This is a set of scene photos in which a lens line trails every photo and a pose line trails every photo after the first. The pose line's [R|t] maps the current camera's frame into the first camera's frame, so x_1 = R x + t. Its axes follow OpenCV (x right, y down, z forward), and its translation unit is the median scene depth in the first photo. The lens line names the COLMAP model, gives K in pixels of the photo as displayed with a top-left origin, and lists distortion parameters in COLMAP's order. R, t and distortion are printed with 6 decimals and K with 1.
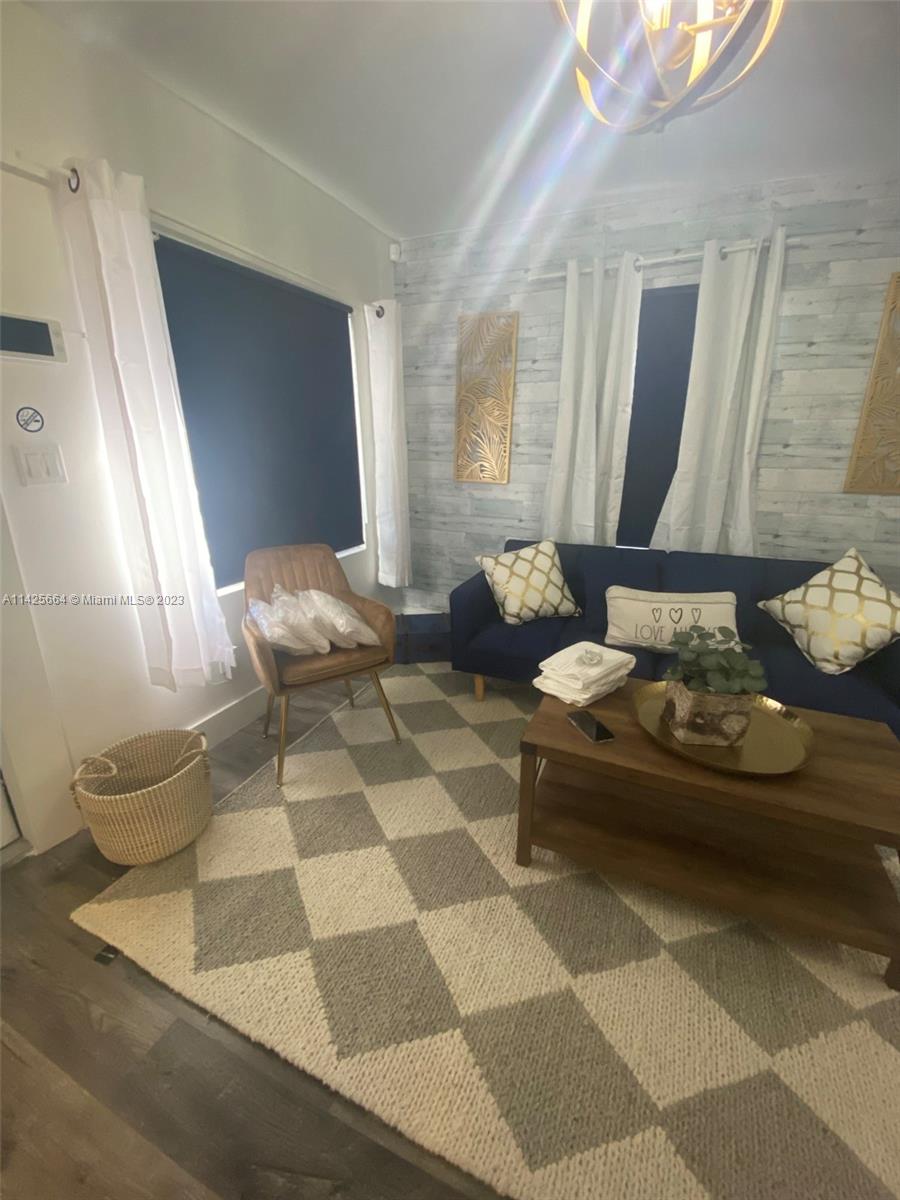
lens RADIAL K [[474.3, 0, 450.0], [0, 474.3, 600.0], [0, 0, 1]] dist [0.018887, -0.025953]
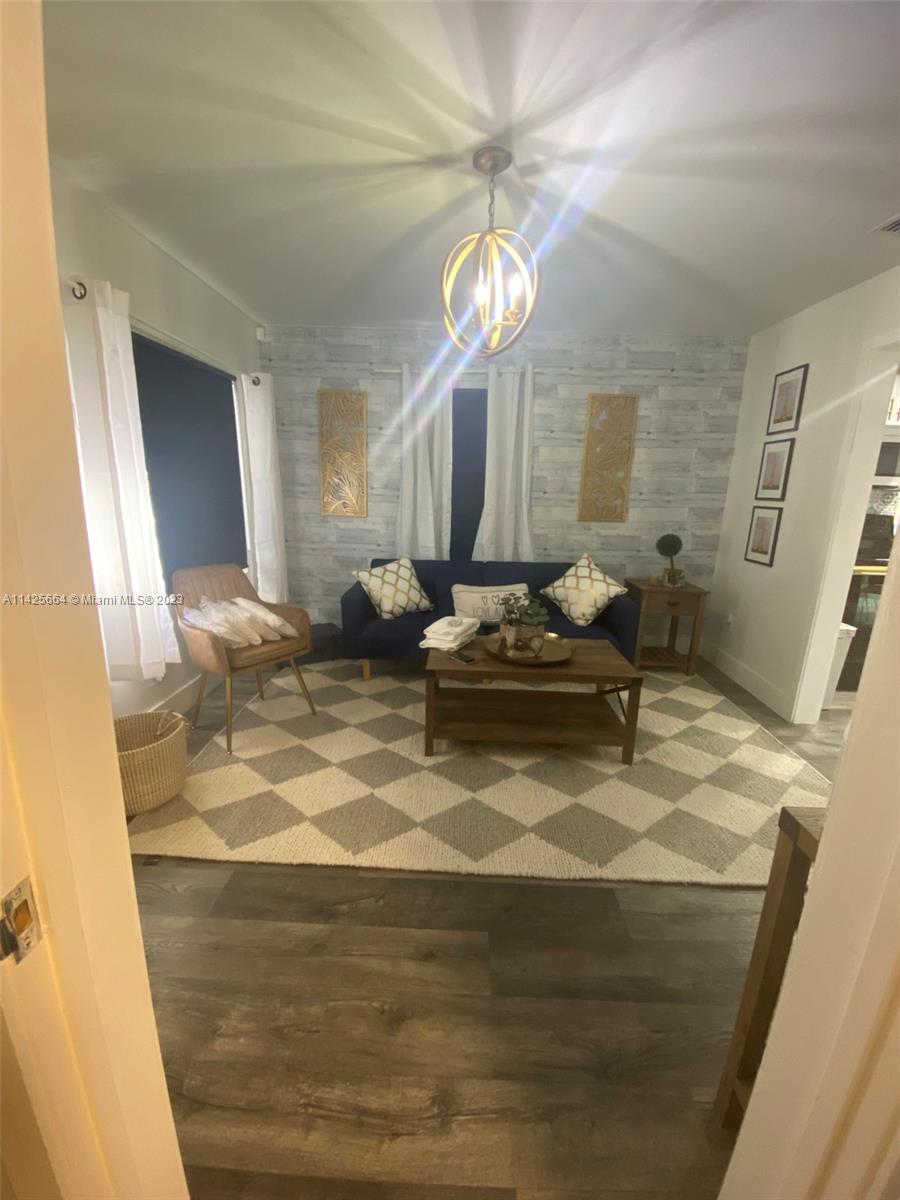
lens RADIAL K [[489.1, 0, 450.0], [0, 489.1, 600.0], [0, 0, 1]] dist [-0.000986, -0.009611]
pose [[0.920828, -0.064180, 0.384651, -0.270128], [0.097104, 0.993032, -0.066772, 0.123689], [-0.377685, 0.098837, 0.920644, -0.397202]]
